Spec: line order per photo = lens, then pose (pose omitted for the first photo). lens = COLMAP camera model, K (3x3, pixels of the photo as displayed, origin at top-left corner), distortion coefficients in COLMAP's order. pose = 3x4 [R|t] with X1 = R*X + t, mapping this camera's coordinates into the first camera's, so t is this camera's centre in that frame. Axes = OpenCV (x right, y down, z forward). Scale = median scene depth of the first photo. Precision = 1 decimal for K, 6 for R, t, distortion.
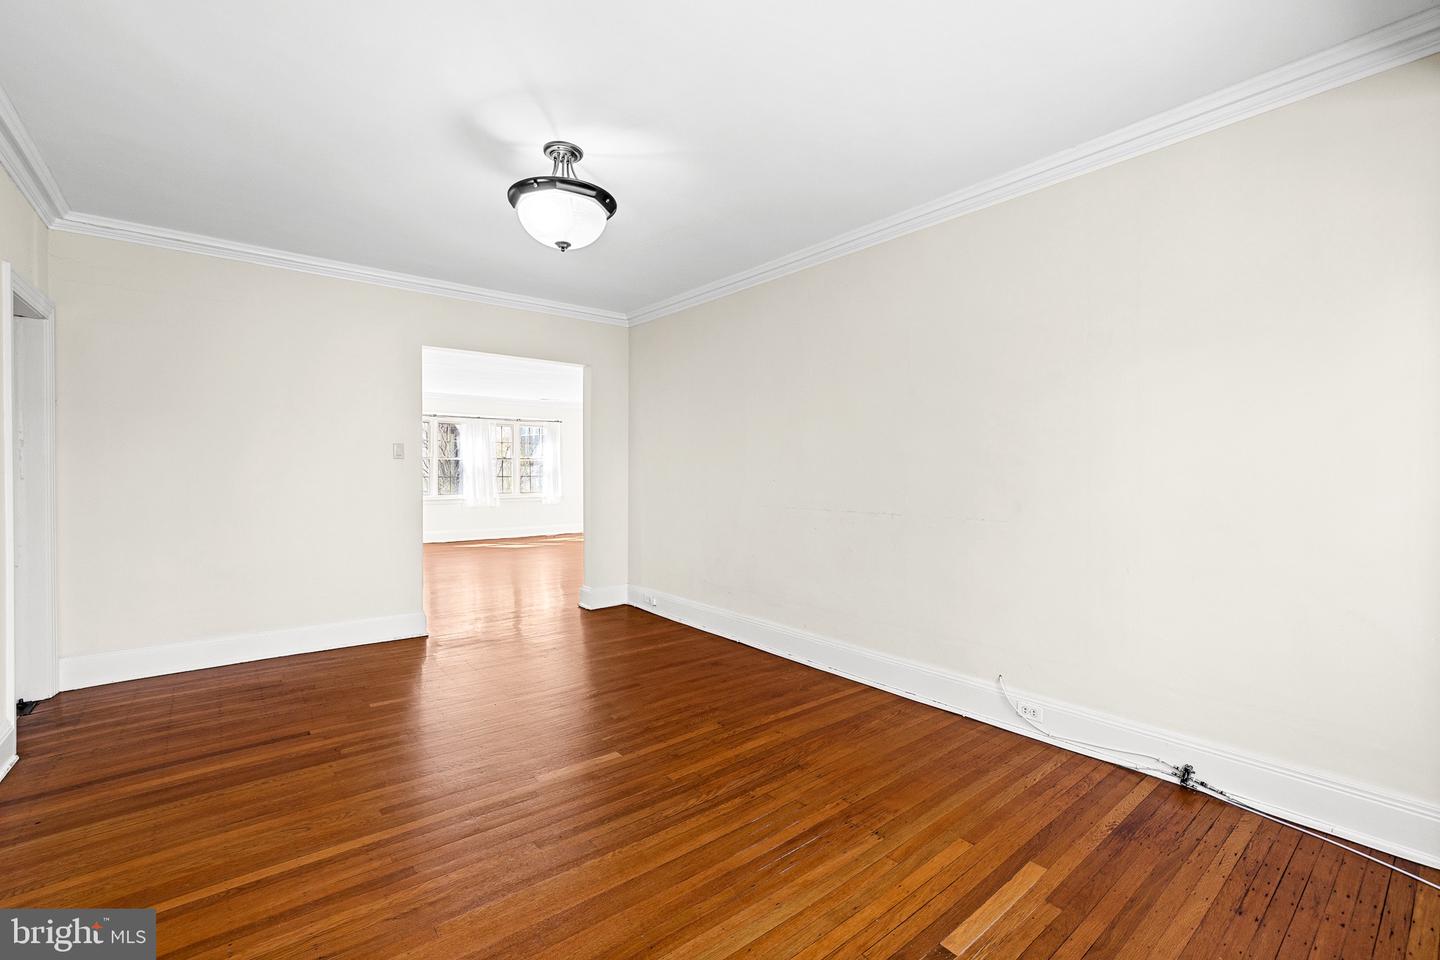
lens RADIAL K [[613.5, 0, 718.3], [0, 613.5, 483.5], [0, 0, 1]] dist [0.002933, 0.001680]
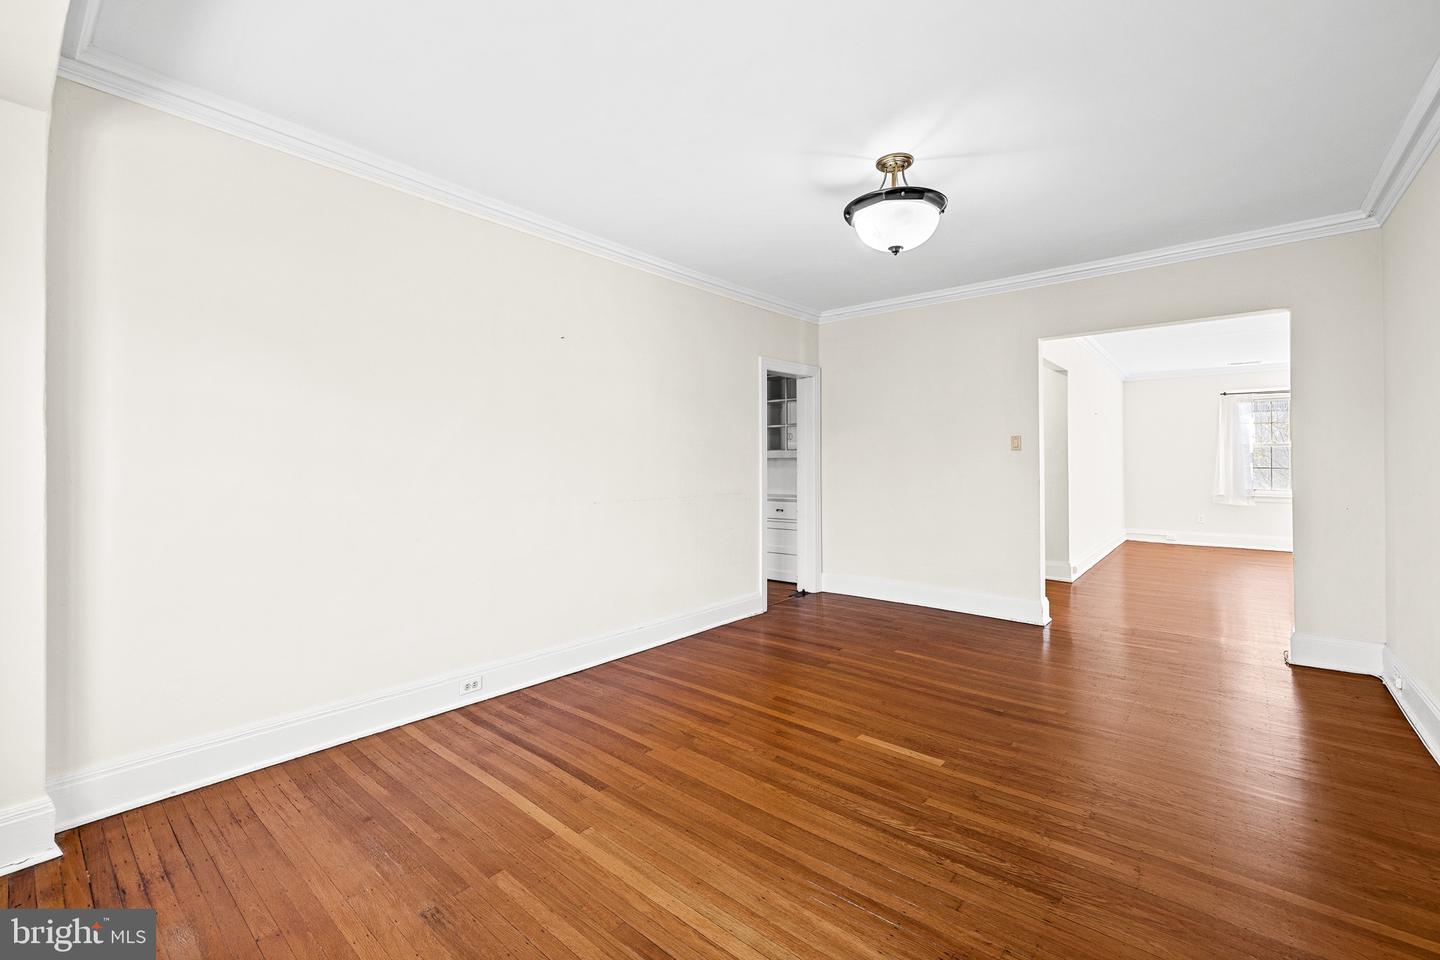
lens RADIAL K [[613.5, 0, 718.0], [0, 613.5, 467.2], [0, 0, 1]] dist [0.002933, 0.001680]
pose [[0.190614, 0.007246, -0.981638, 0.728503], [-0.015718, 0.999867, 0.004329, -0.013864], [0.981539, 0.014604, 0.190702, 0.498563]]
